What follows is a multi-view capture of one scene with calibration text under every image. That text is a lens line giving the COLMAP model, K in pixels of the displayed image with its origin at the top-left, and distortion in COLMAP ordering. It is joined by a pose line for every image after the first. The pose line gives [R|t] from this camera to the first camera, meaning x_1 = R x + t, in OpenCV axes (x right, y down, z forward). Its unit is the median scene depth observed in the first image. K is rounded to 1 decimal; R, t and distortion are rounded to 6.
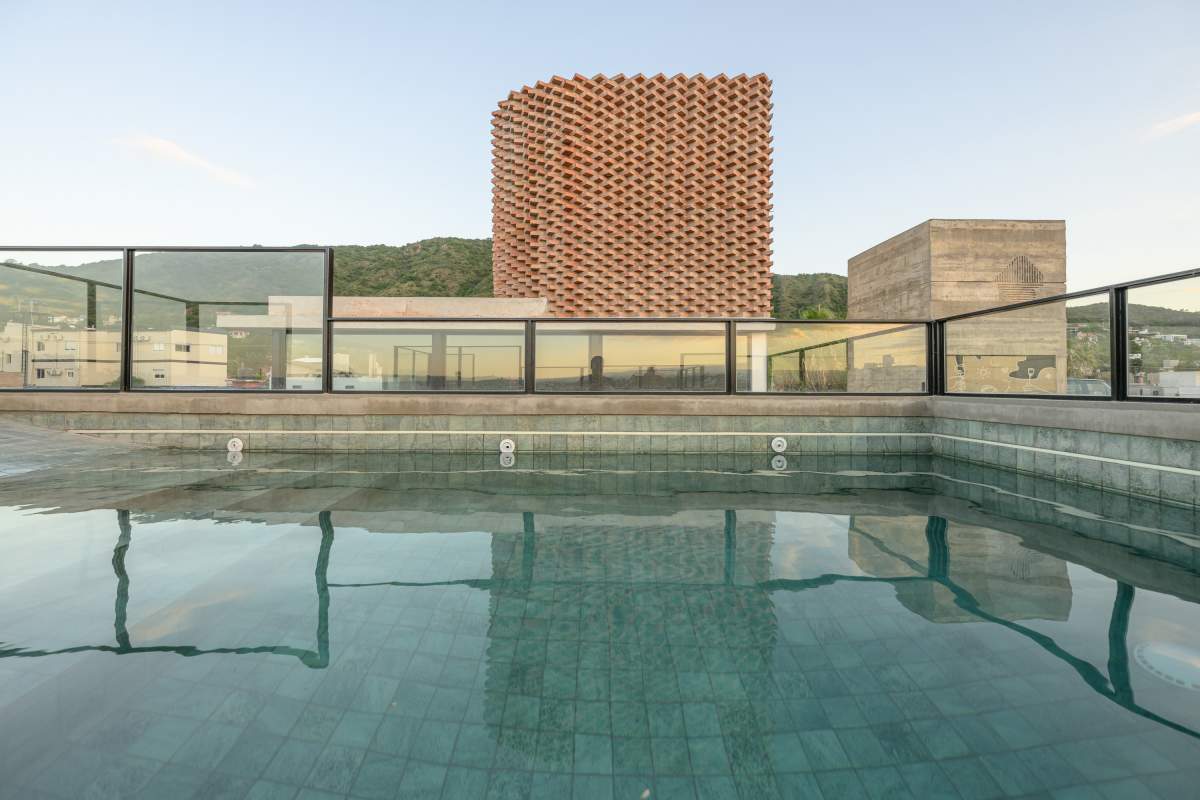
lens RADIAL K [[492.5, 0, 582.1], [0, 492.5, 366.9], [0, 0, 1]] dist [0.002532, 0.000035]
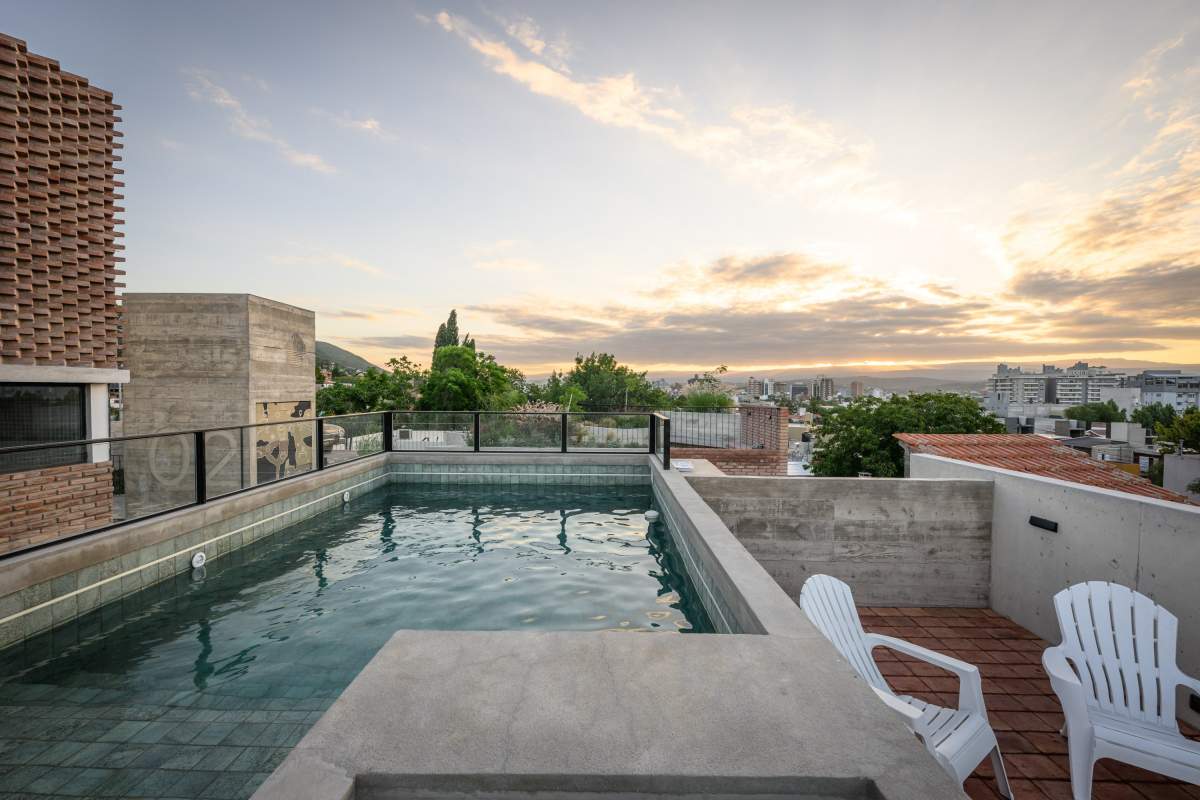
lens RADIAL K [[492.5, 0, 601.4], [0, 492.5, 390.5], [0, 0, 1]] dist [0.002532, 0.000035]
pose [[0.017407, -0.011995, 0.999777, -0.536090], [-0.040034, 0.999118, 0.012684, -0.108743], [-0.999047, -0.040246, 0.016911, 0.079682]]
